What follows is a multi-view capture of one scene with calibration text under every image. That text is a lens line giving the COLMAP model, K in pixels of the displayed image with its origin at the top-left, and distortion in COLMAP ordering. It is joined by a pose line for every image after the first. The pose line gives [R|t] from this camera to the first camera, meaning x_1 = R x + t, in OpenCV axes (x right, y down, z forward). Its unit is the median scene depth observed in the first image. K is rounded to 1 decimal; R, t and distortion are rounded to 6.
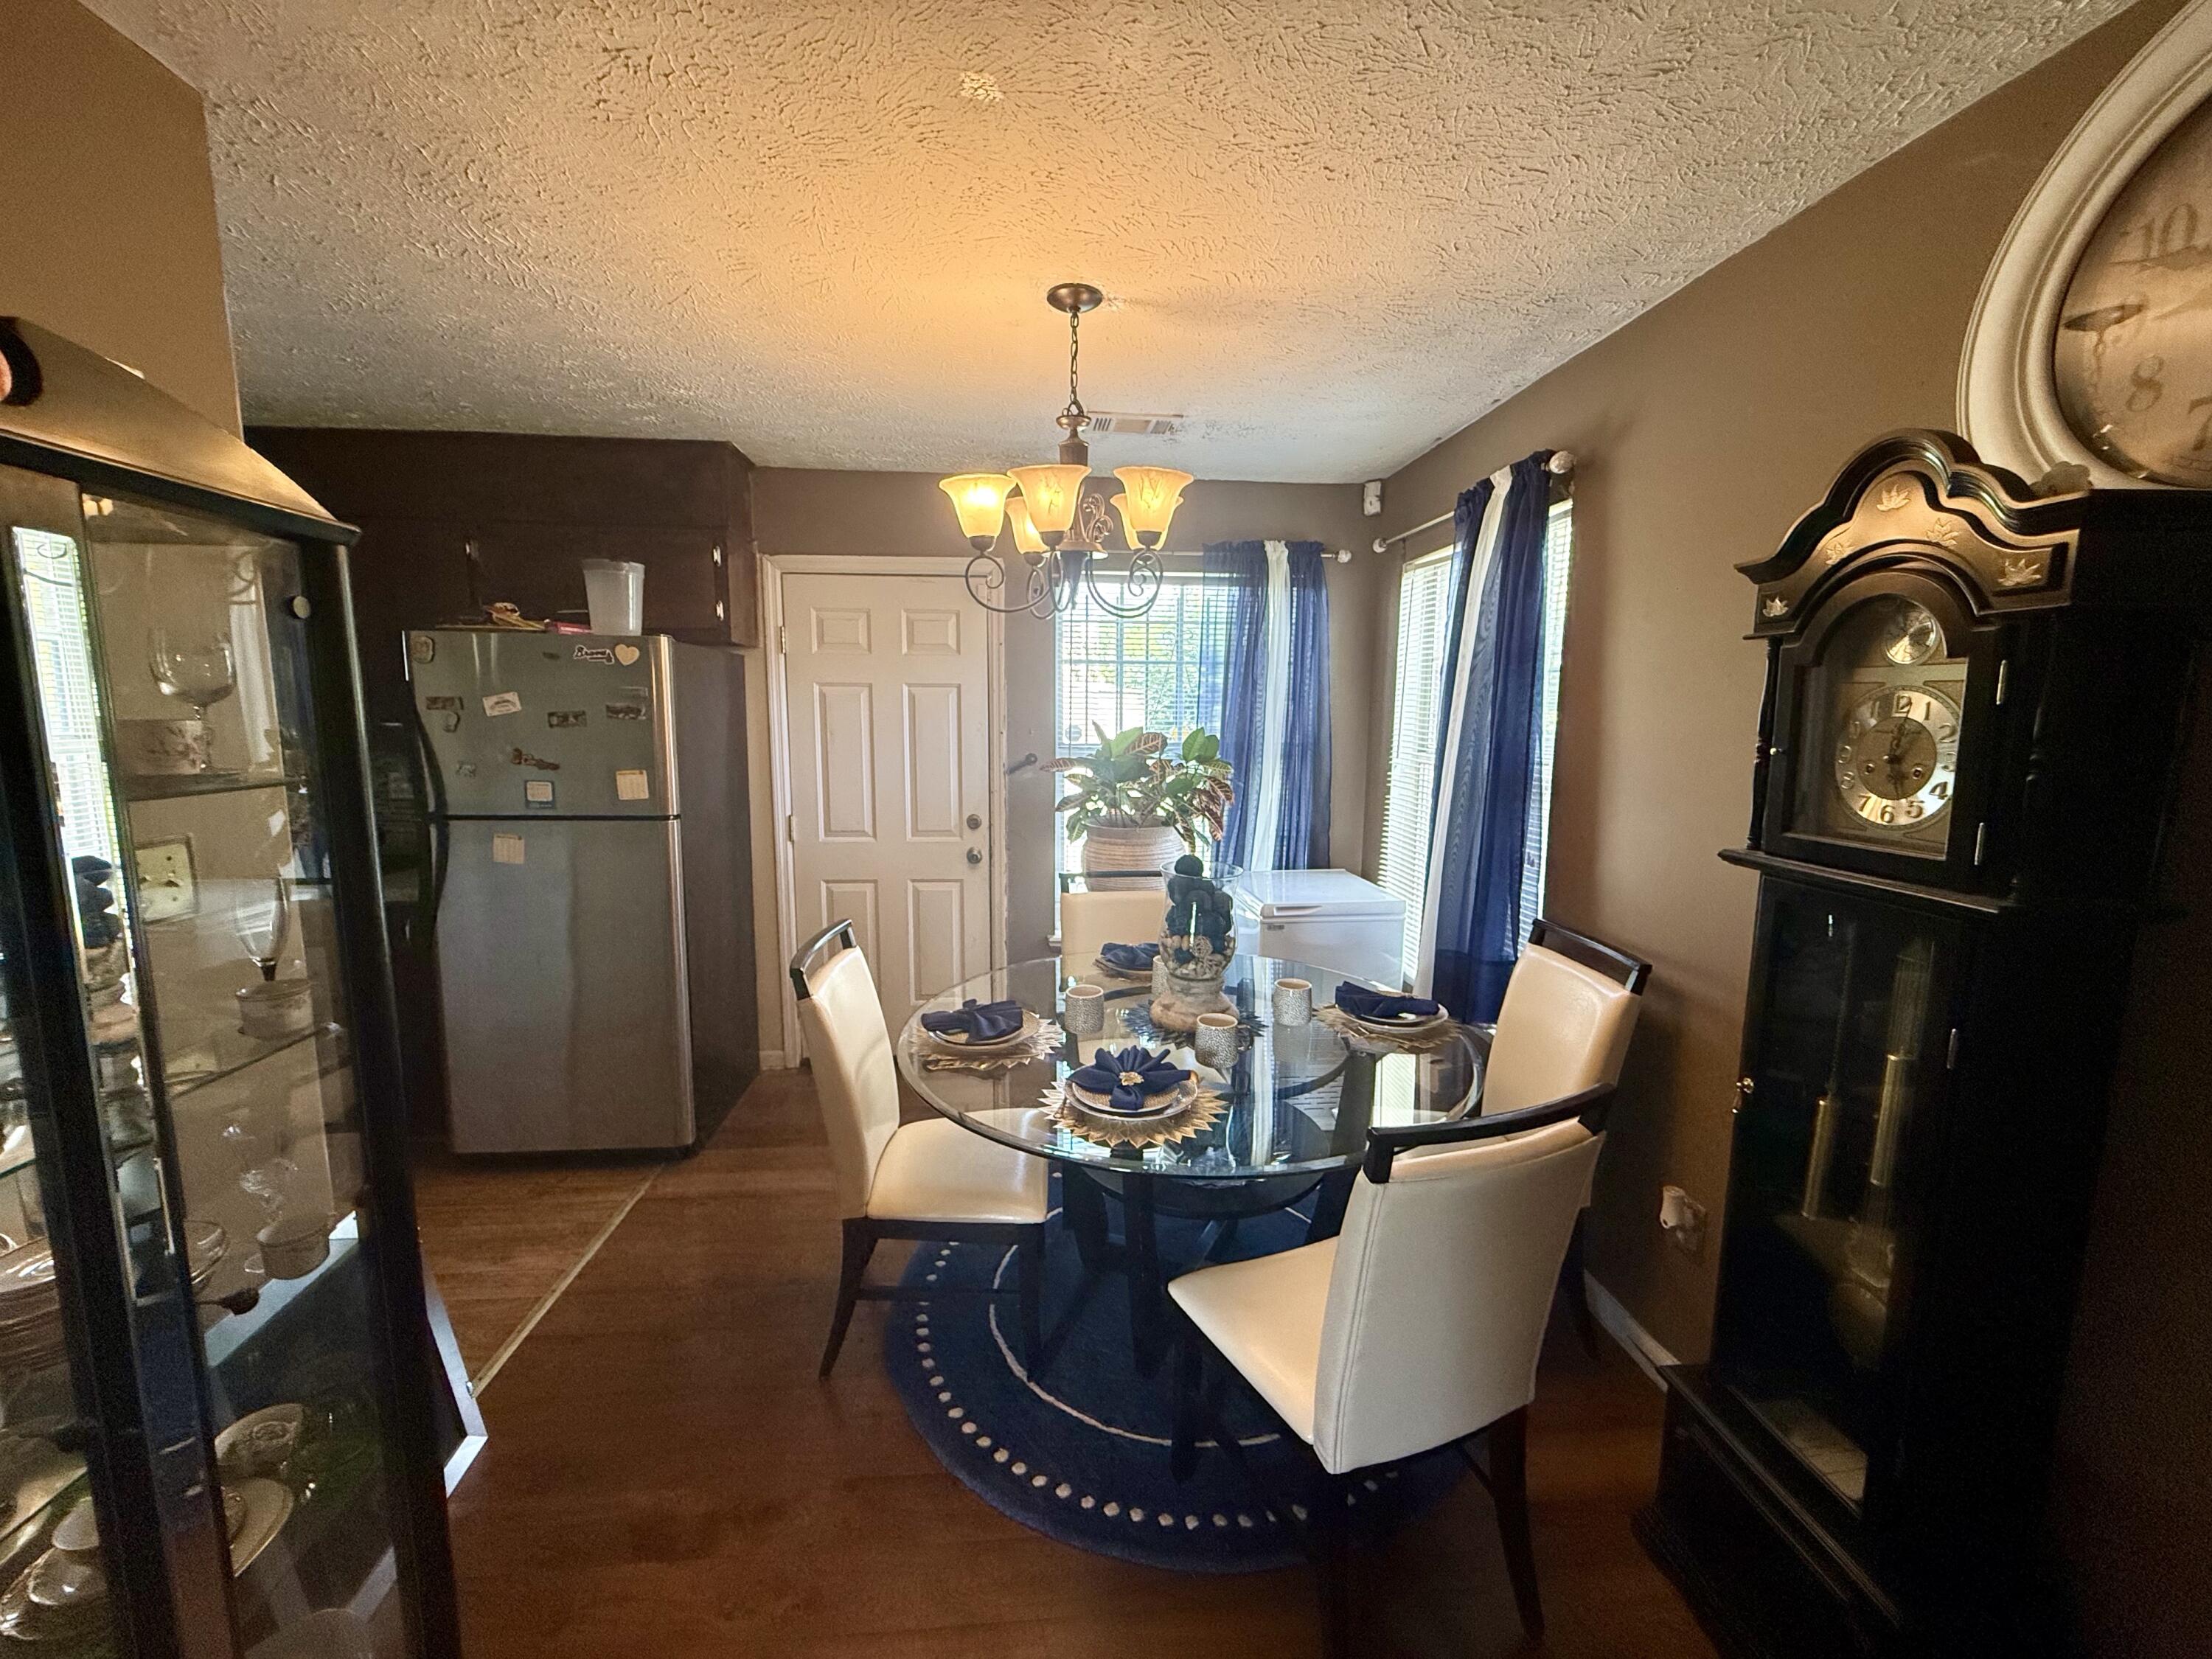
lens RADIAL K [[881.7, 0, 1101.7], [0, 881.7, 837.8], [0, 0, 1]] dist [-0.000295, 0.000587]
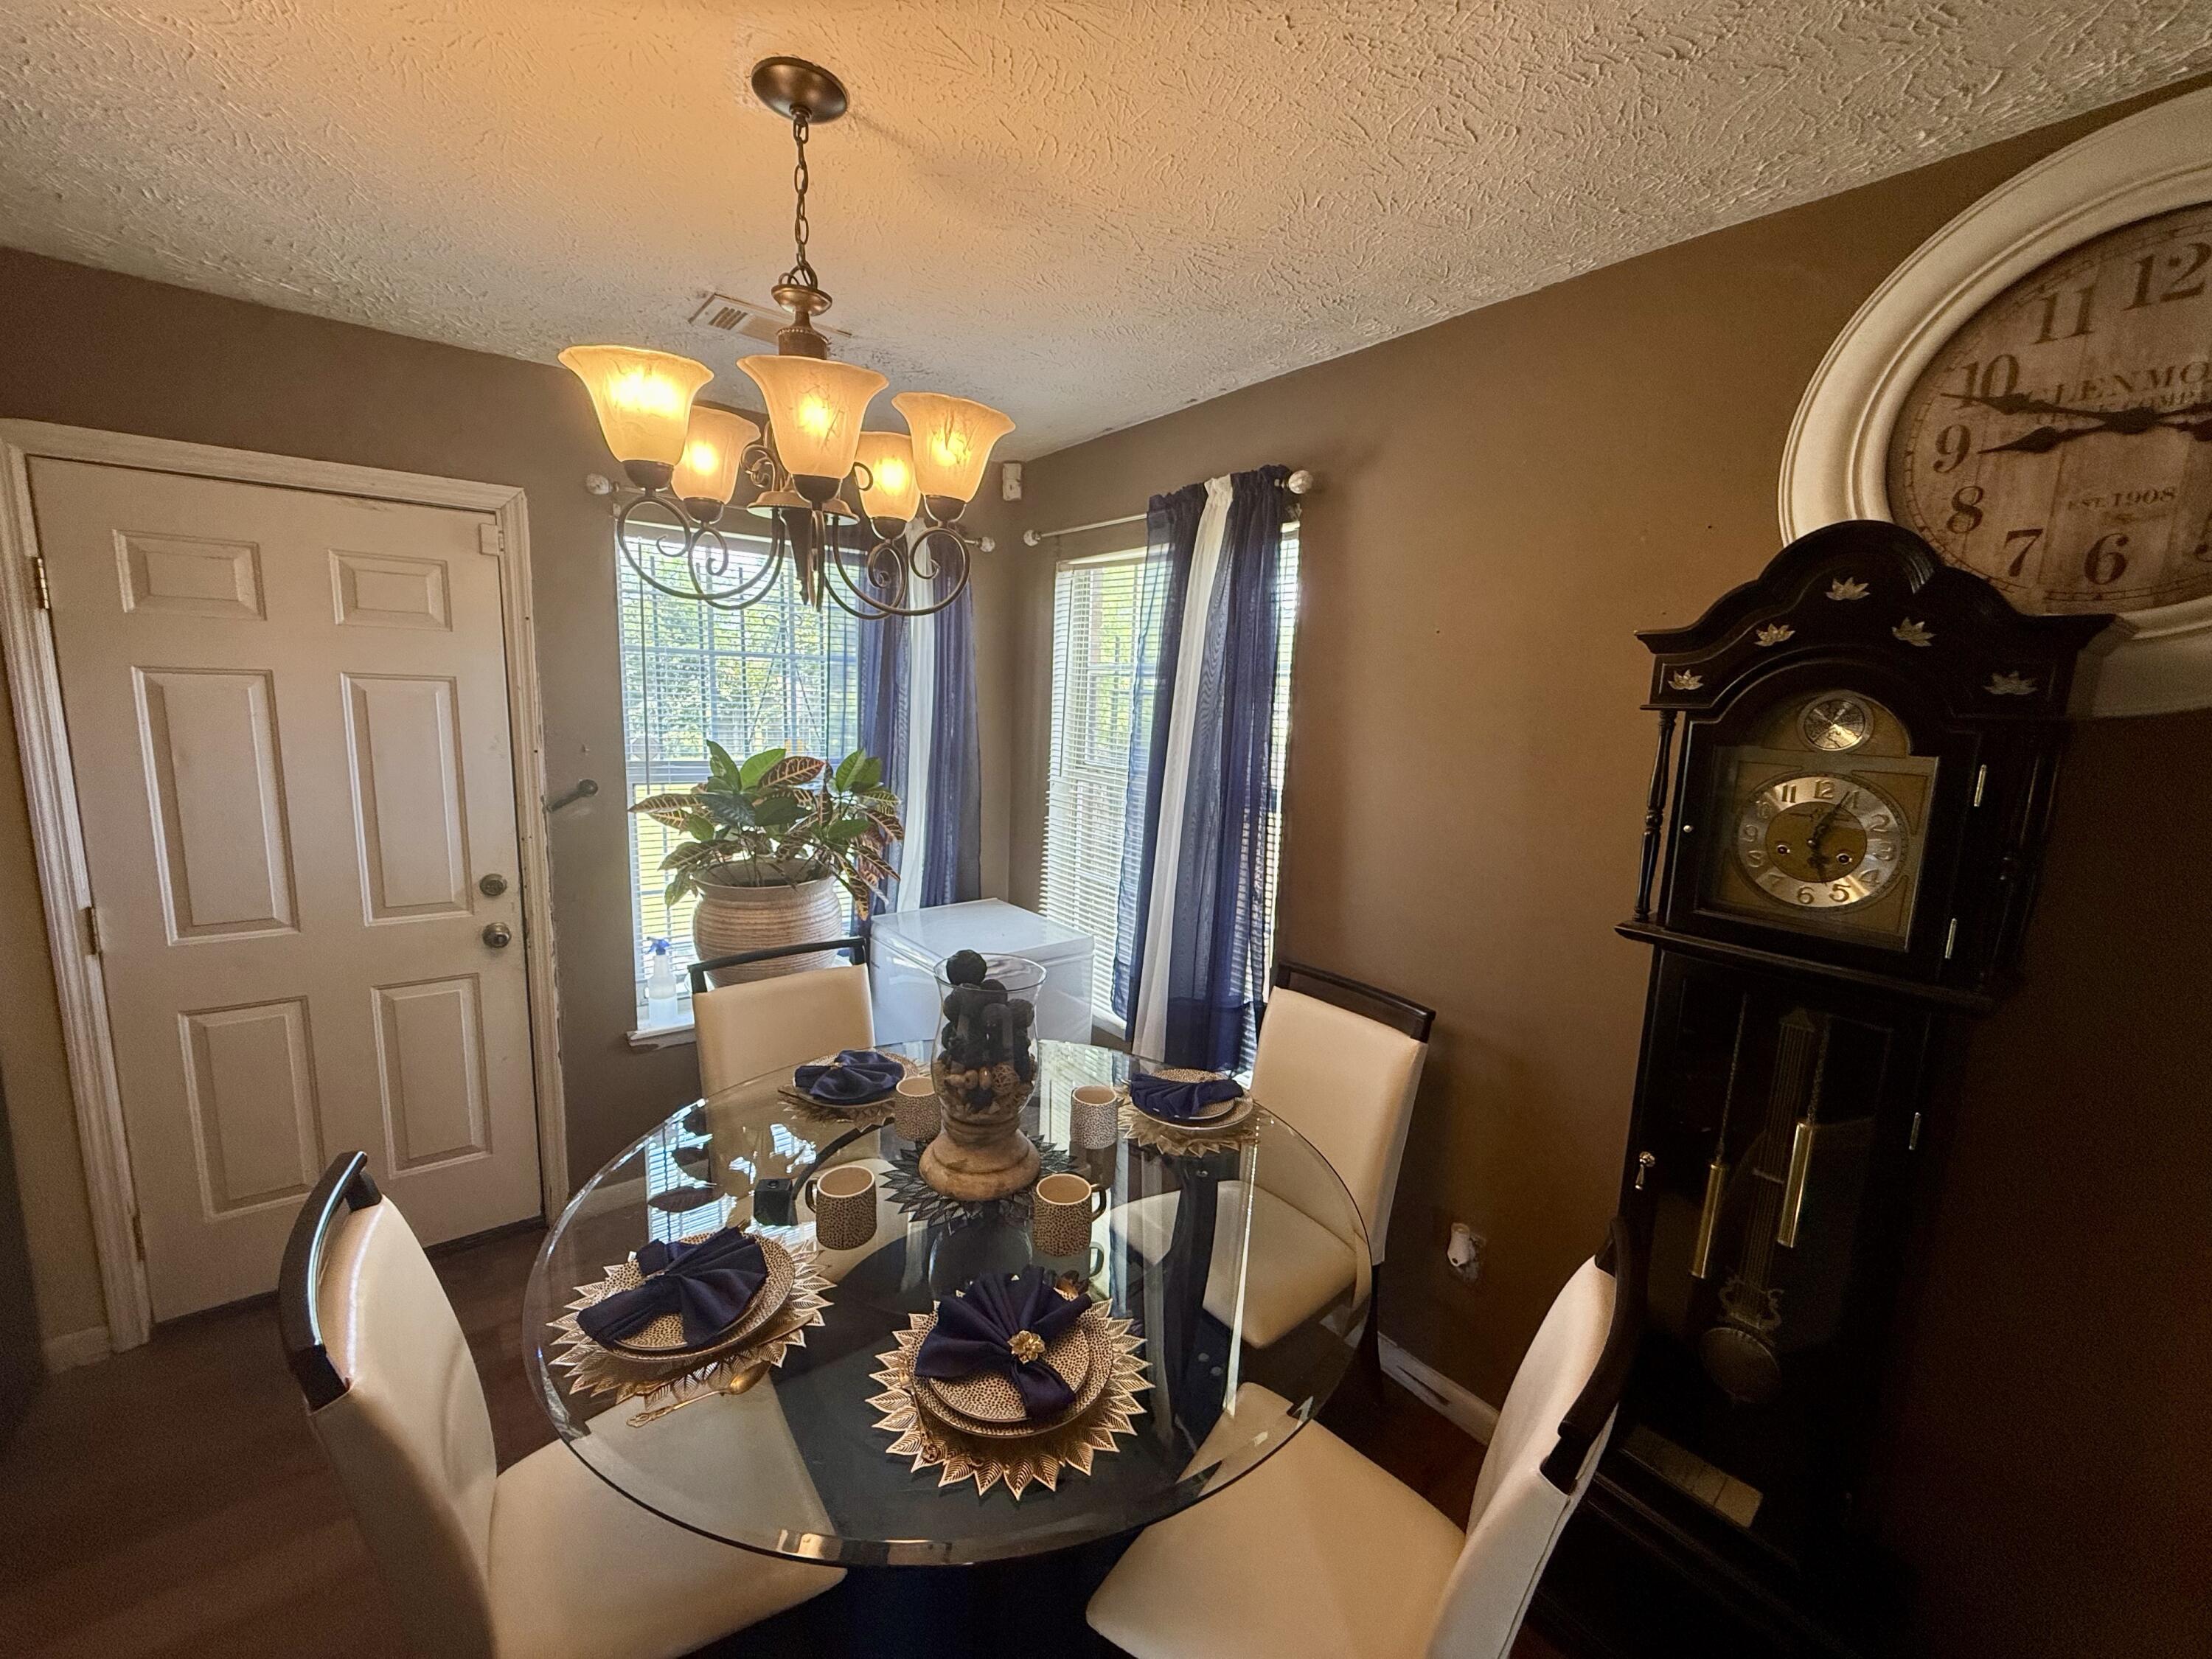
lens RADIAL K [[881.7, 0, 1100.1], [0, 881.7, 837.7], [0, 0, 1]] dist [-0.000295, 0.000587]
pose [[0.839122, -0.064771, 0.540072, -0.192265], [0.048782, 0.997845, 0.043879, -0.099524], [-0.541751, -0.010474, 0.840474, 0.324025]]
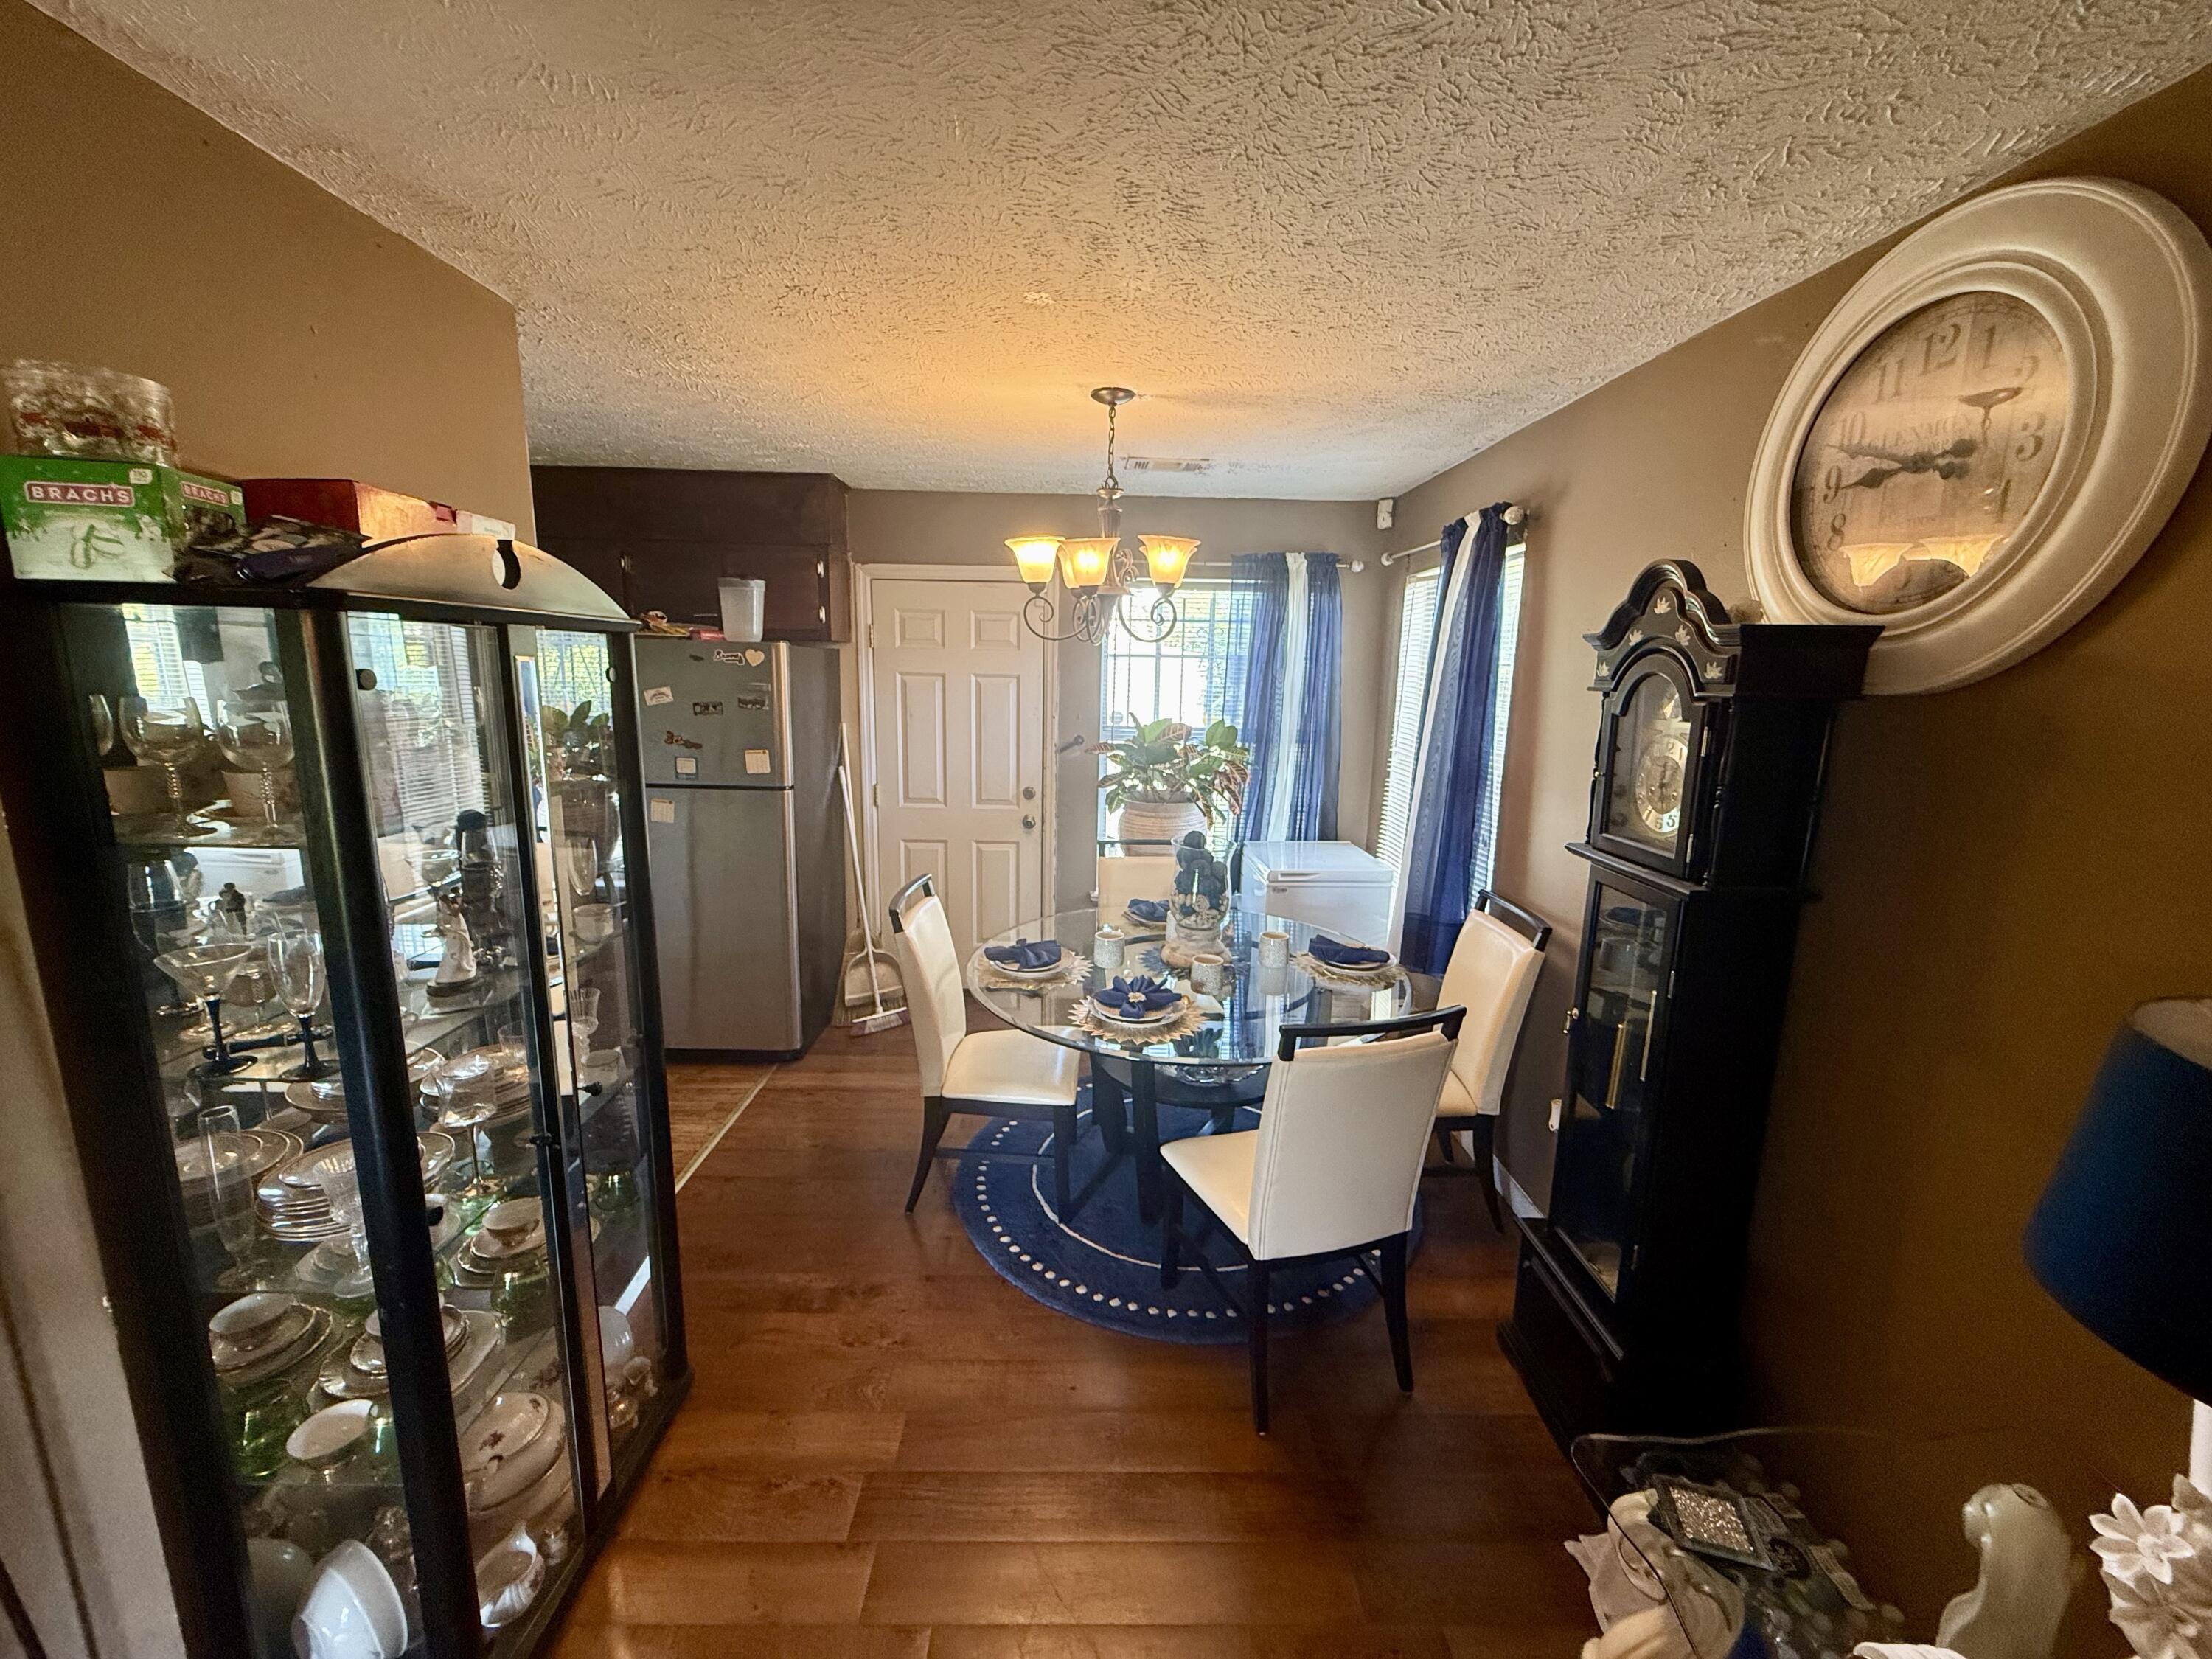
lens RADIAL K [[881.7, 0, 1101.5], [0, 881.7, 842.3], [0, 0, 1]] dist [-0.000295, 0.000587]
pose [[0.997583, 0.026543, -0.064211, 0.046149], [-0.023118, 0.998300, 0.053509, -0.029248], [0.065522, -0.051895, 0.996501, -0.269309]]
